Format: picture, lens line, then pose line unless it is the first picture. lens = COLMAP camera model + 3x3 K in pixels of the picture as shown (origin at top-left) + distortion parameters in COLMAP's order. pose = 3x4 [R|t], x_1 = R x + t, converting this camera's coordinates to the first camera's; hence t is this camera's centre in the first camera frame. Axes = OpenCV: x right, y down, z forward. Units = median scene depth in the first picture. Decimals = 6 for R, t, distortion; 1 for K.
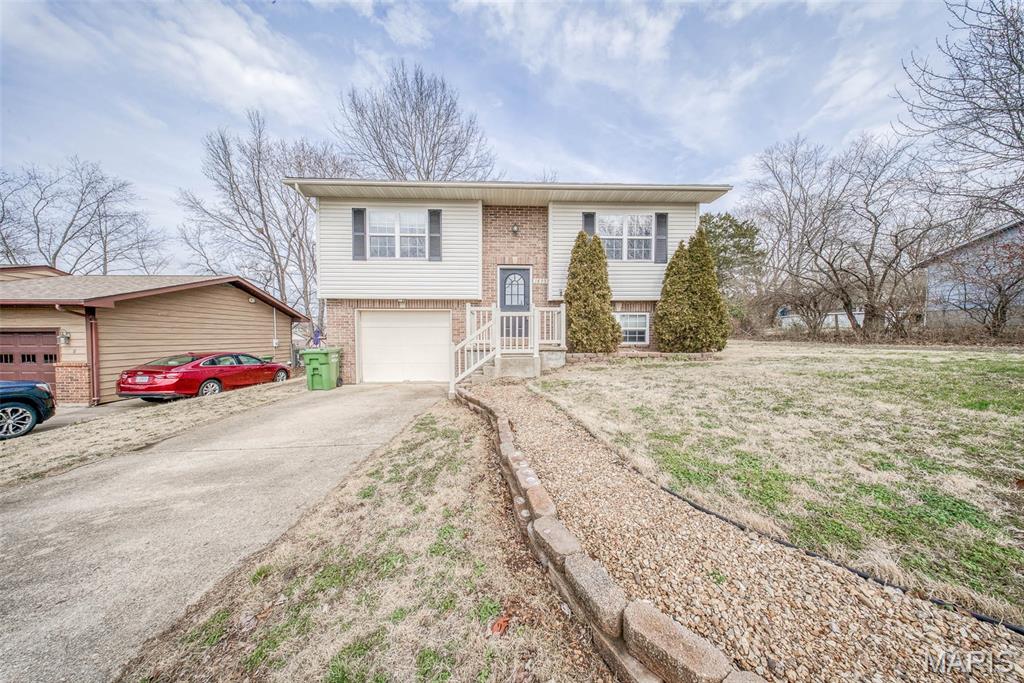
lens RADIAL K [[299.3, 0, 511.7], [0, 299.3, 344.0], [0, 0, 1]] dist [0.001338, -0.001912]
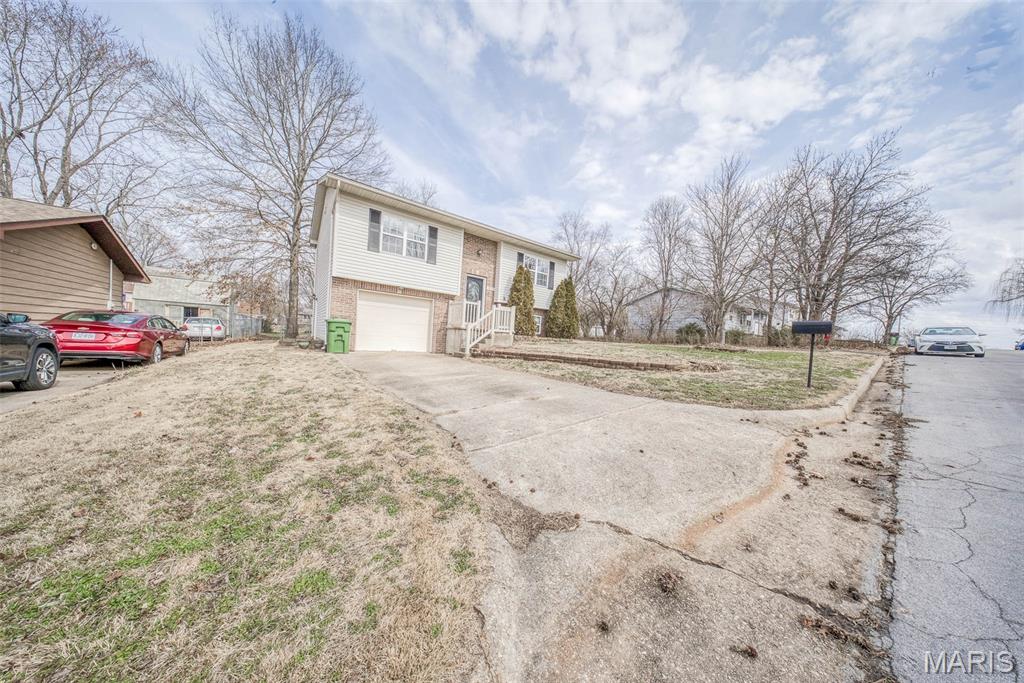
lens RADIAL K [[305.1, 0, 511.1], [0, 305.1, 345.7], [0, 0, 1]] dist [-0.000128, -0.002458]
pose [[0.813240, 0.042105, 0.580403, -0.741251], [-0.049071, 0.998788, -0.003700, 0.086919], [-0.579856, -0.025472, 0.814321, -0.366871]]
